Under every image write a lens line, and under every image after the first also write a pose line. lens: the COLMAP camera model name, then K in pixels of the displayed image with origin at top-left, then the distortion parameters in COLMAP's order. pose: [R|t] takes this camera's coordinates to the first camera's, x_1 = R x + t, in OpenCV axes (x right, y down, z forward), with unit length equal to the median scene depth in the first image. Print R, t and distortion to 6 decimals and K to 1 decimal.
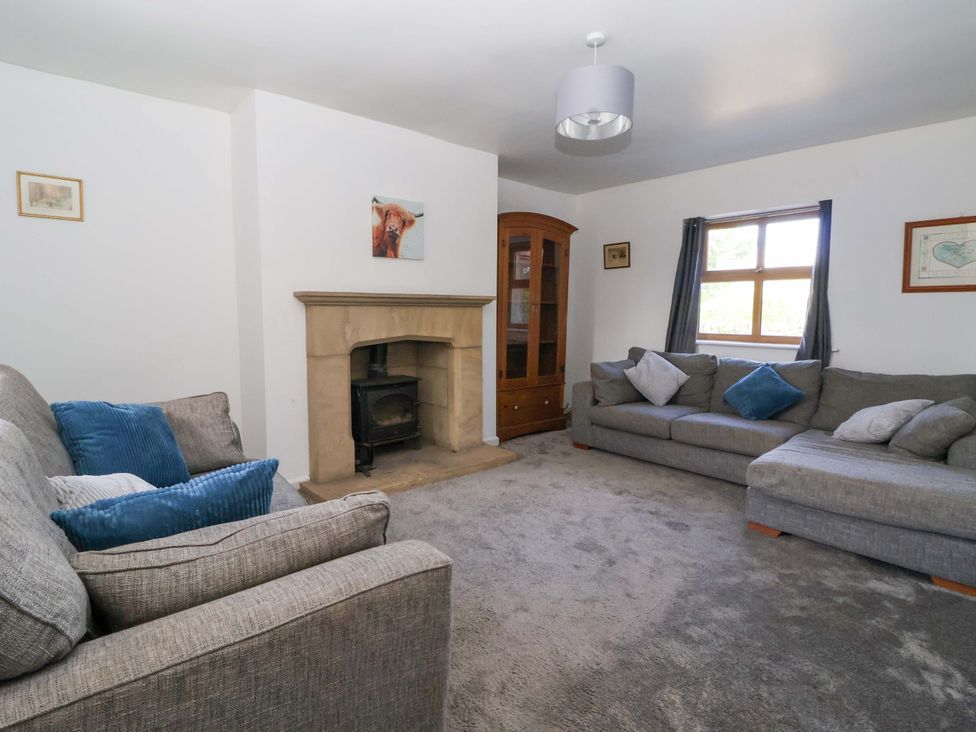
lens RADIAL K [[517.9, 0, 488.1], [0, 517.9, 352.1], [0, 0, 1]] dist [-0.001038, -0.000506]
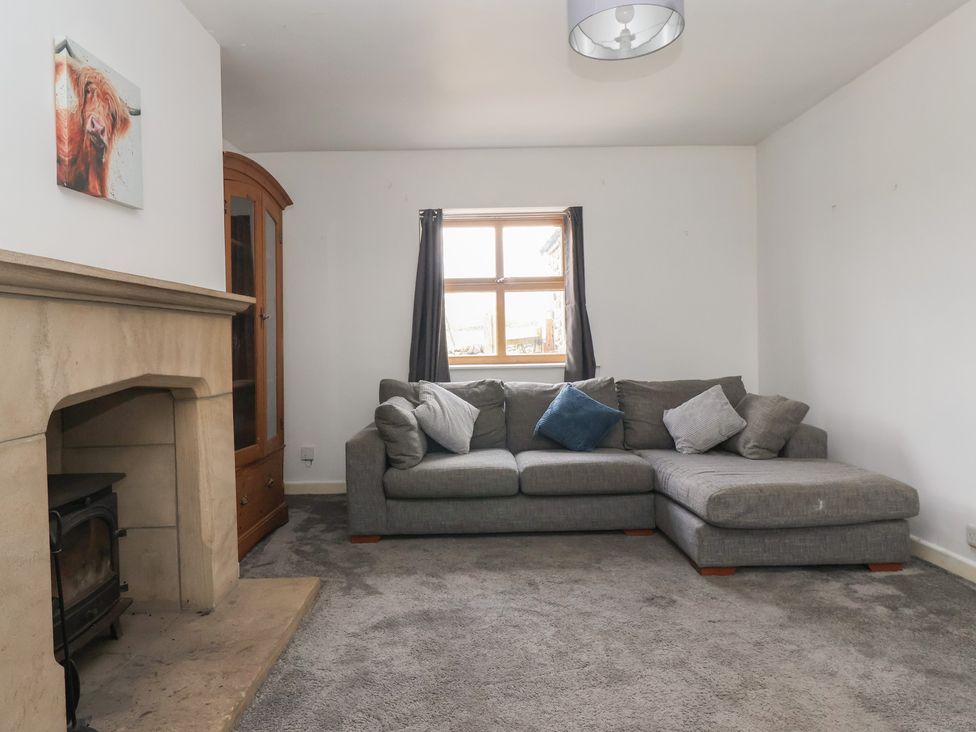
lens RADIAL K [[641.1, 0, 483.5], [0, 641.1, 348.3], [0, 0, 1]] dist [0.001436, -0.001548]
pose [[0.656874, -0.028654, 0.753455, -0.377328], [0.086555, 0.995537, -0.037600, -0.010313], [-0.749015, 0.089914, 0.656423, 0.432005]]
